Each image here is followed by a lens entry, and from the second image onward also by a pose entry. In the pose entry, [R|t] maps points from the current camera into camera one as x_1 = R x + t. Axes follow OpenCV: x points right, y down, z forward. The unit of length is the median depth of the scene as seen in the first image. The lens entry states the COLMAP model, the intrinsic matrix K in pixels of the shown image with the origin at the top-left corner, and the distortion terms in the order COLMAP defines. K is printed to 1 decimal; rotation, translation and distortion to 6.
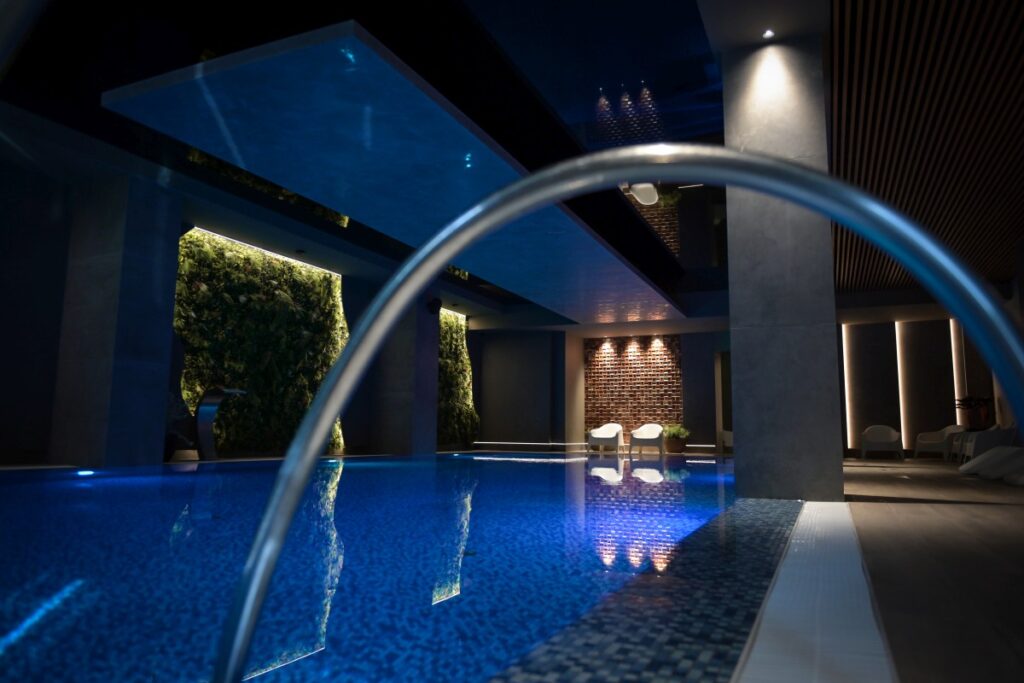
lens RADIAL K [[693.8, 0, 514.4], [0, 693.8, 340.9], [0, 0, 1]] dist [-0.007899, -0.005189]
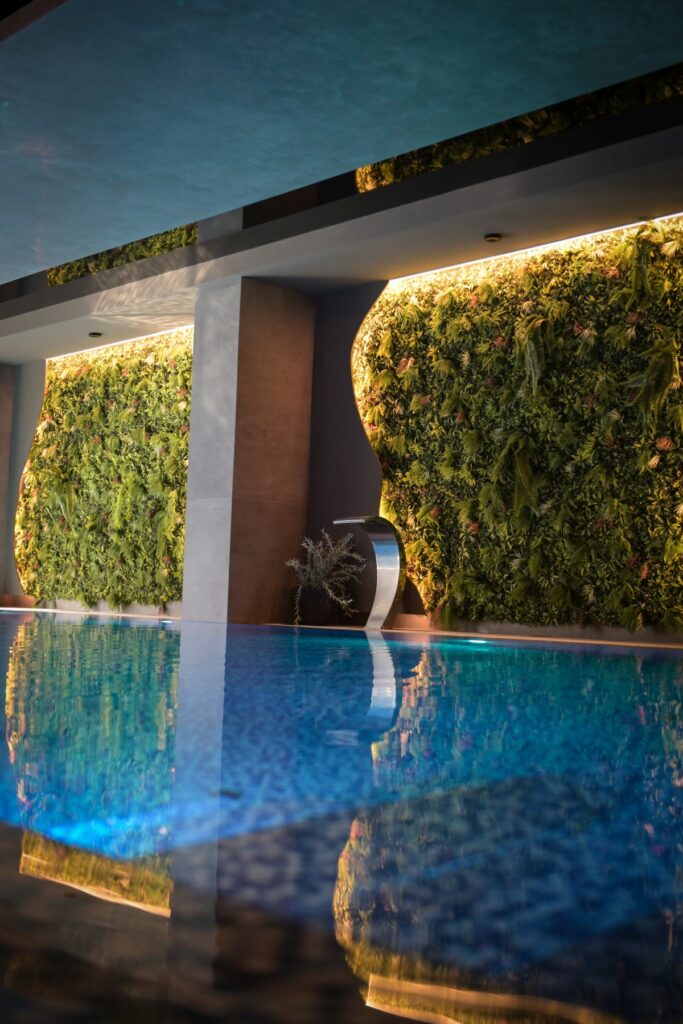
lens RADIAL K [[1254.7, 0, 341.4], [0, 1254.7, 506.9], [0, 0, 1]] dist [-0.003264, -0.025303]
pose [[-0.383313, -0.090149, -0.919208, 0.369235], [0.086323, 0.987372, -0.132831, 0.117966], [0.919576, -0.130264, -0.370691, 0.783575]]
